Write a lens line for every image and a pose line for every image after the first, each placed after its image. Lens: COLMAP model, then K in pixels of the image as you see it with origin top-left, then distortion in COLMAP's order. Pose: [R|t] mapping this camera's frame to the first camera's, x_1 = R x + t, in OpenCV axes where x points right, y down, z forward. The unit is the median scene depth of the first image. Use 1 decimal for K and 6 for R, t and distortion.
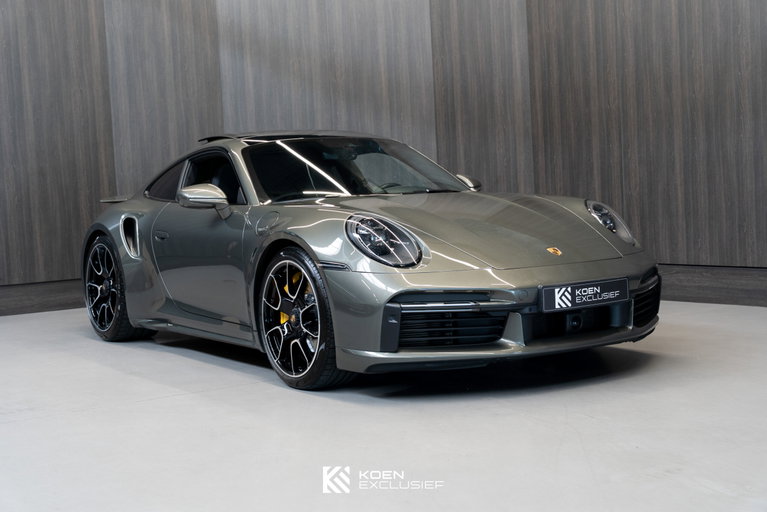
lens RADIAL K [[1083.5, 0, 383.5], [0, 1083.5, 256.0], [0, 0, 1]] dist [0.009725, 0.053299]
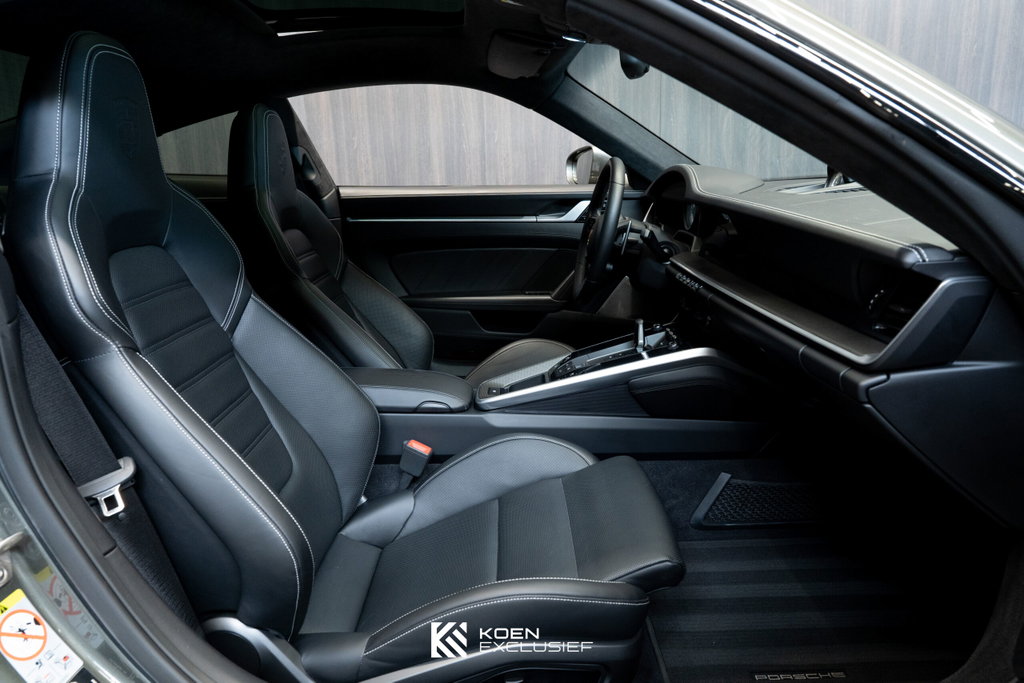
lens RADIAL K [[676.1, 0, 512.0], [0, 676.1, 341.5], [0, 0, 1]] dist [0.001860, -0.025895]
pose [[0.555777, -0.187141, 0.809994, -0.172977], [0.062040, 0.980953, 0.184071, -0.038061], [-0.829013, -0.052051, 0.556801, 0.691598]]
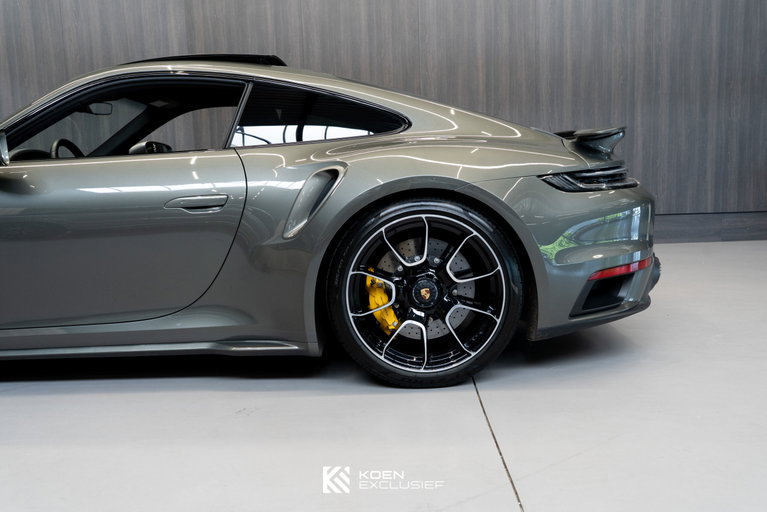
lens RADIAL K [[708.9, 0, 383.5], [0, 708.9, 256.0], [0, 0, 1]] dist [0.000387, -0.005311]
pose [[0.572077, -0.080682, 0.816222, -0.357700], [0.054220, 0.996693, 0.060519, -0.002965], [-0.818406, 0.009634, 0.574560, 0.477186]]
